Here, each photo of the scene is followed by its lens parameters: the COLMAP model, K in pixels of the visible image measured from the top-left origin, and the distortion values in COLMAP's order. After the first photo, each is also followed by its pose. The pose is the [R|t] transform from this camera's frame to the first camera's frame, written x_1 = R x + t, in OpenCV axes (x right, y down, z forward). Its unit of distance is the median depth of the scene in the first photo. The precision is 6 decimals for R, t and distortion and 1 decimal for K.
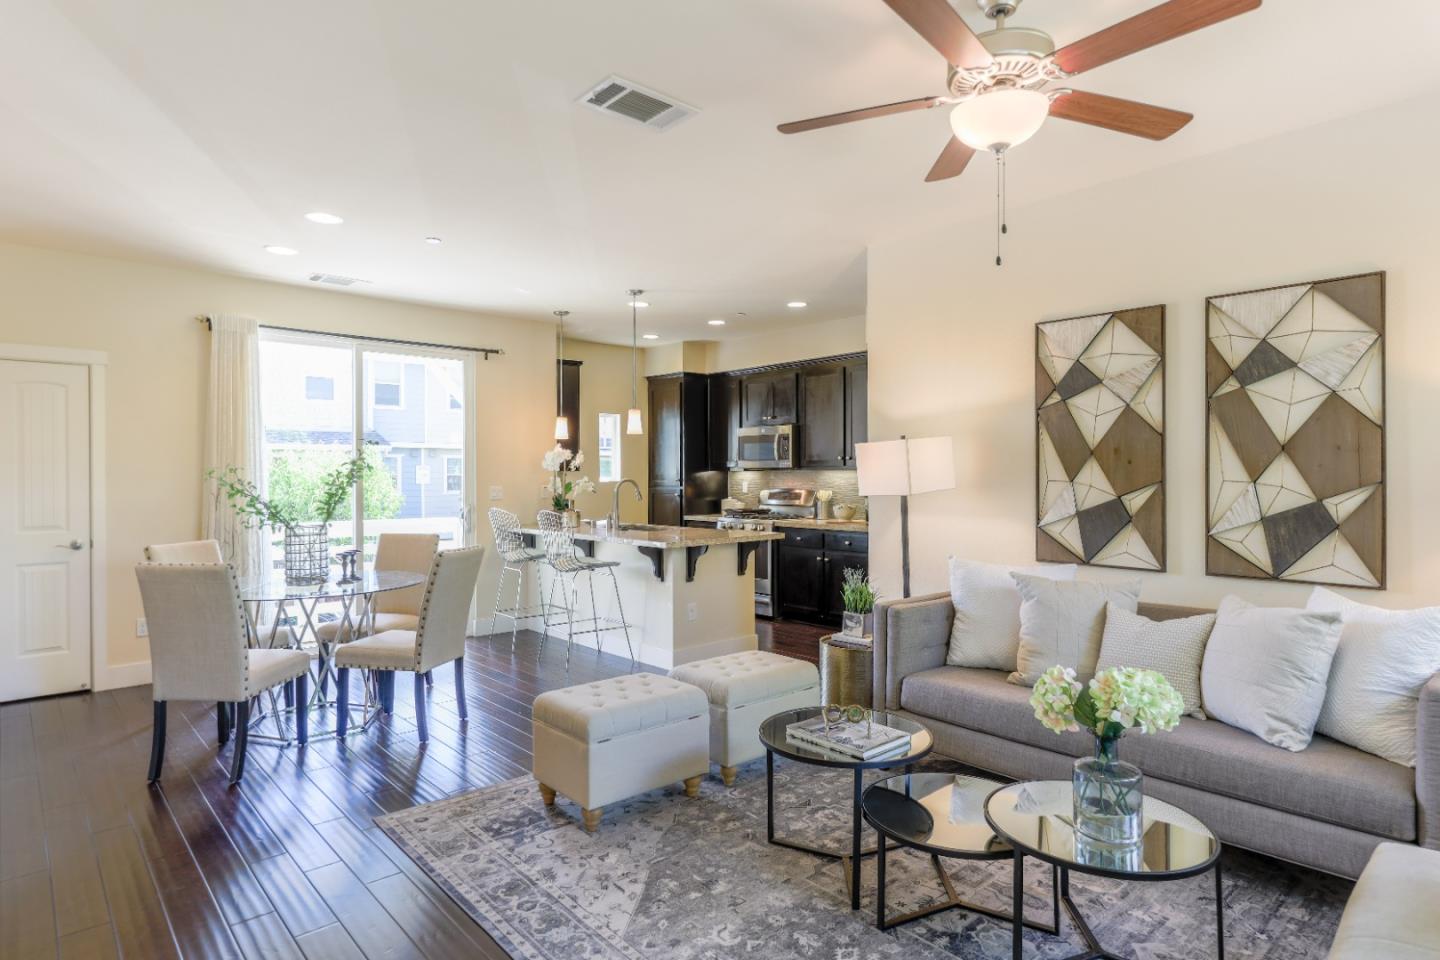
lens RADIAL K [[789.0, 0, 722.8], [0, 789.0, 474.4], [0, 0, 1]] dist [0.001430, -0.000004]
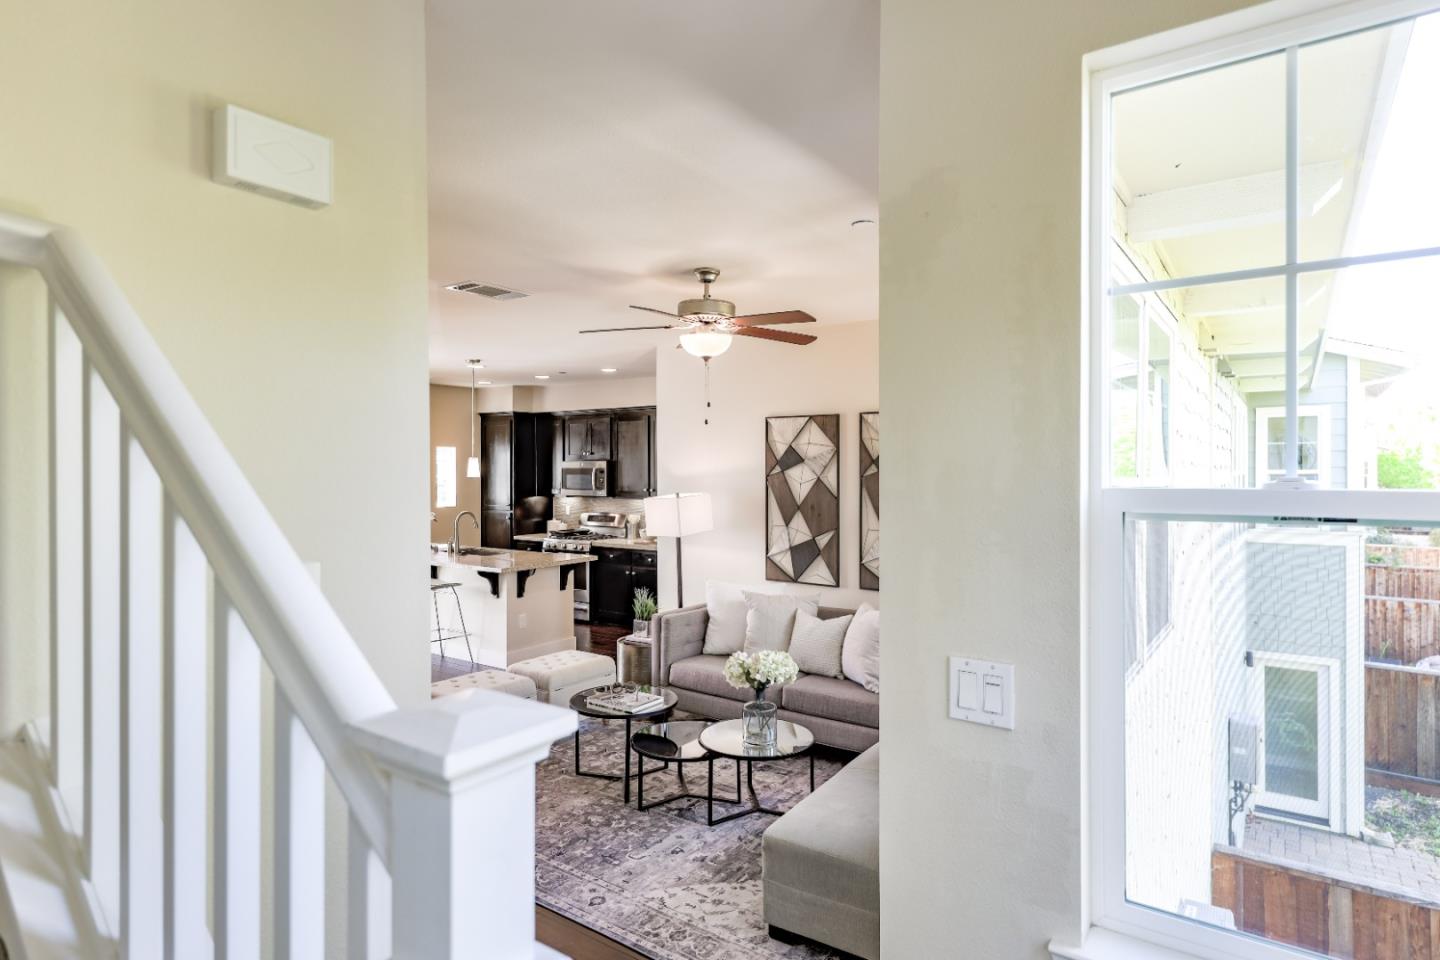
lens RADIAL K [[789.0, 0, 722.8], [0, 789.0, 474.4], [0, 0, 1]] dist [0.001430, -0.000004]
pose [[0.976861, -0.000589, 0.213876, 0.006627], [-0.000603, 0.999985, 0.005511, -0.101683], [-0.213876, -0.005512, 0.976845, -0.444787]]
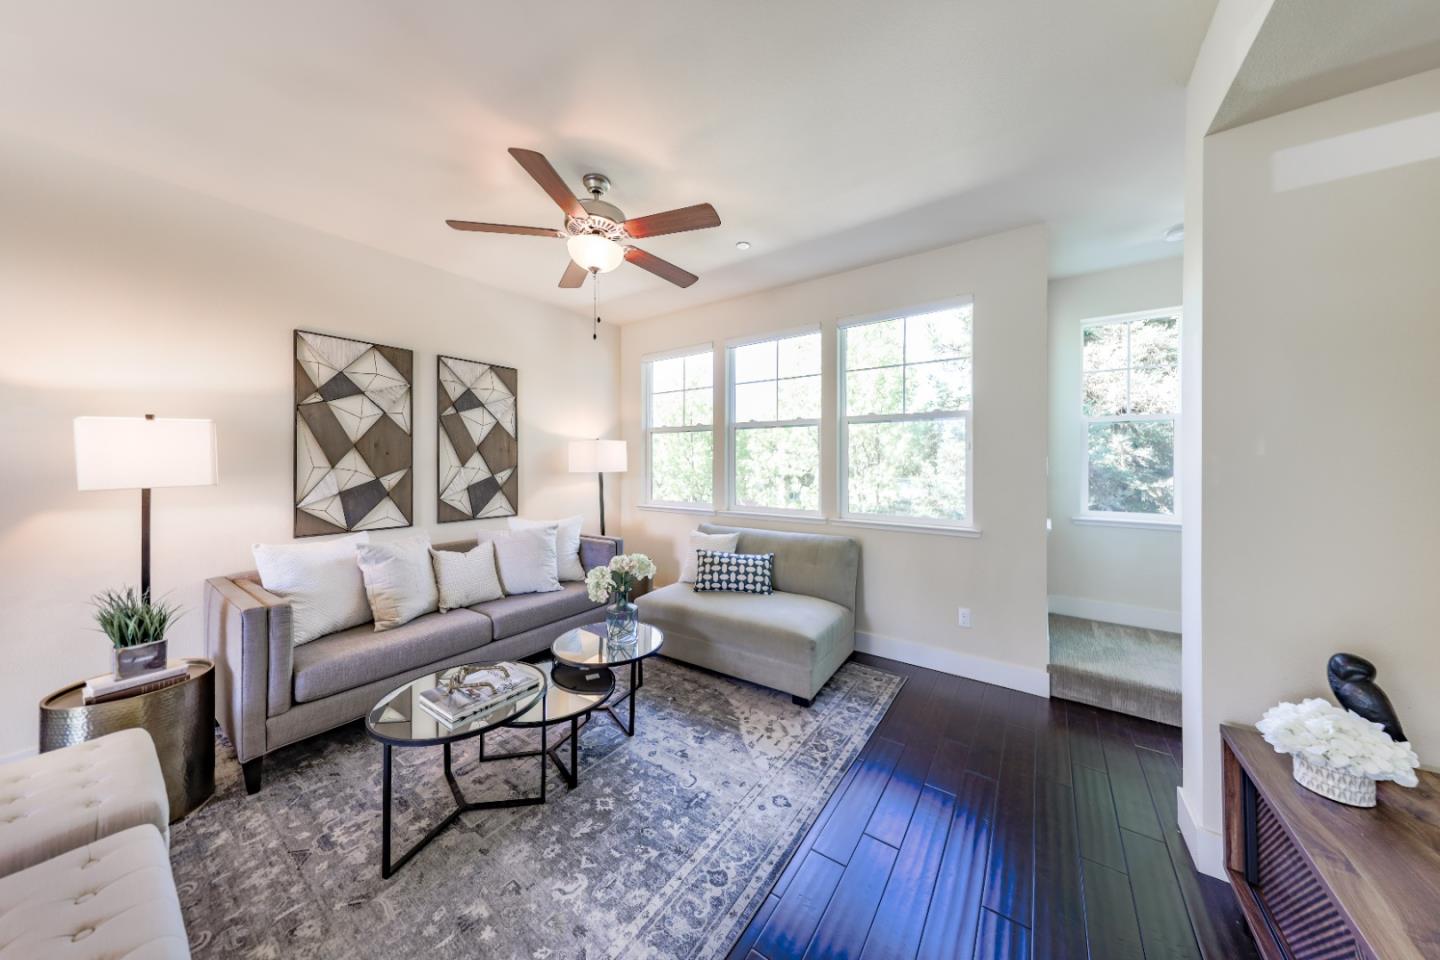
lens RADIAL K [[452.4, 0, 720.9], [0, 452.4, 460.5], [0, 0, 1]] dist [0.001706, 0.000048]
pose [[-0.215887, 0.005450, 0.976403, -0.405497], [-0.000013, 0.999984, -0.005585, 0.001534], [-0.976418, -0.001218, -0.215884, 0.582386]]
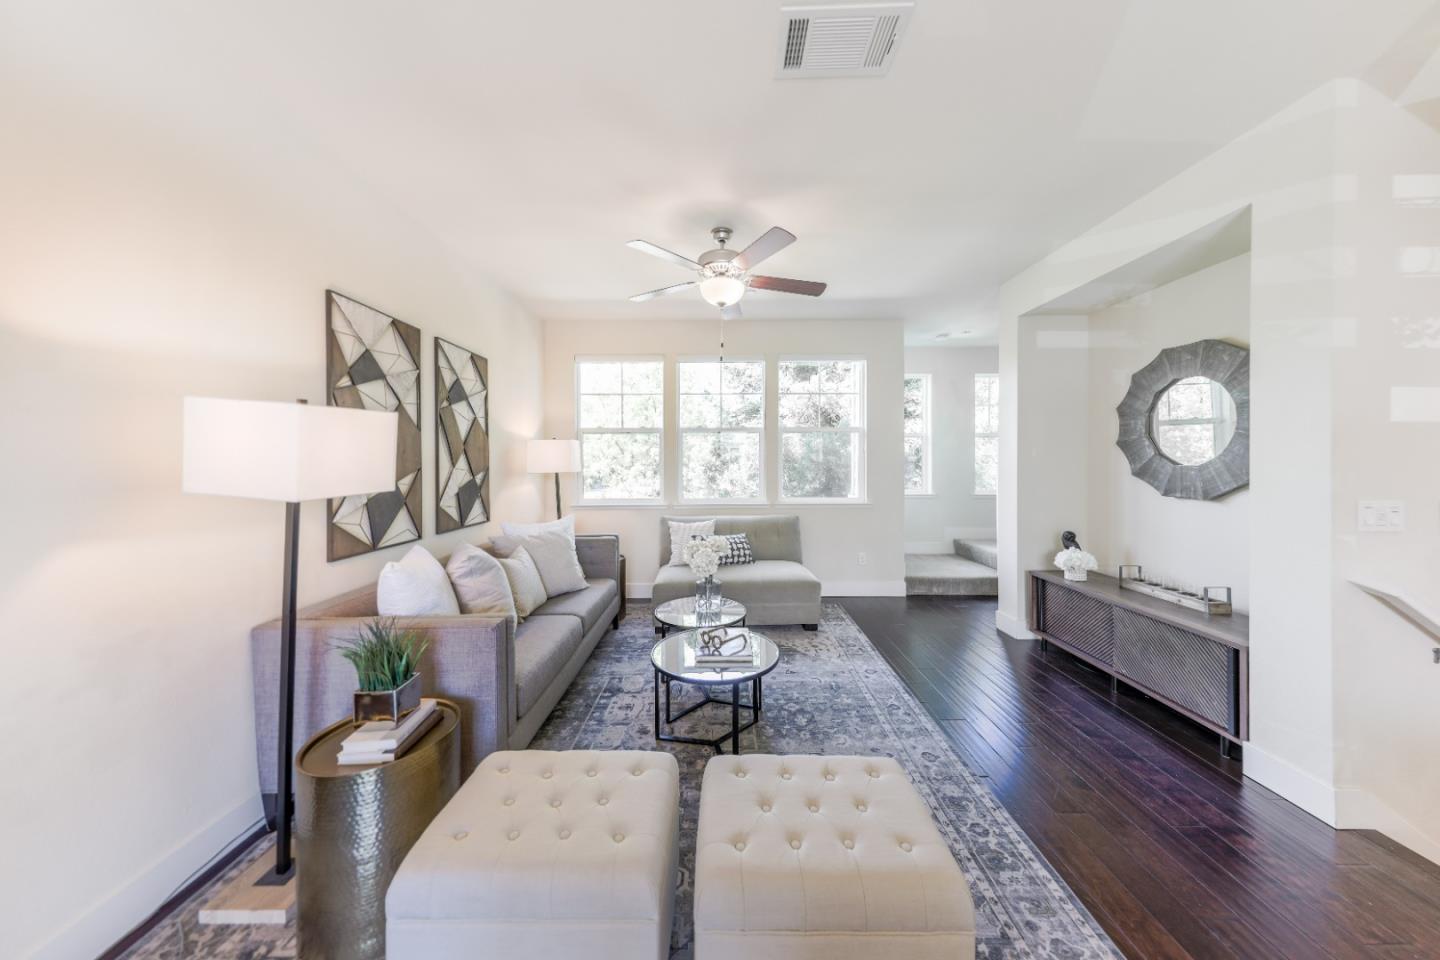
lens RADIAL K [[447.1, 0, 716.7], [0, 447.1, 464.9], [0, 0, 1]] dist [0.000395, 0.000005]
pose [[-0.733008, -0.000736, 0.680220, -0.273885], [0.004777, 0.999969, 0.006229, 0.001098], [-0.680203, 0.007815, -0.732982, 1.156999]]
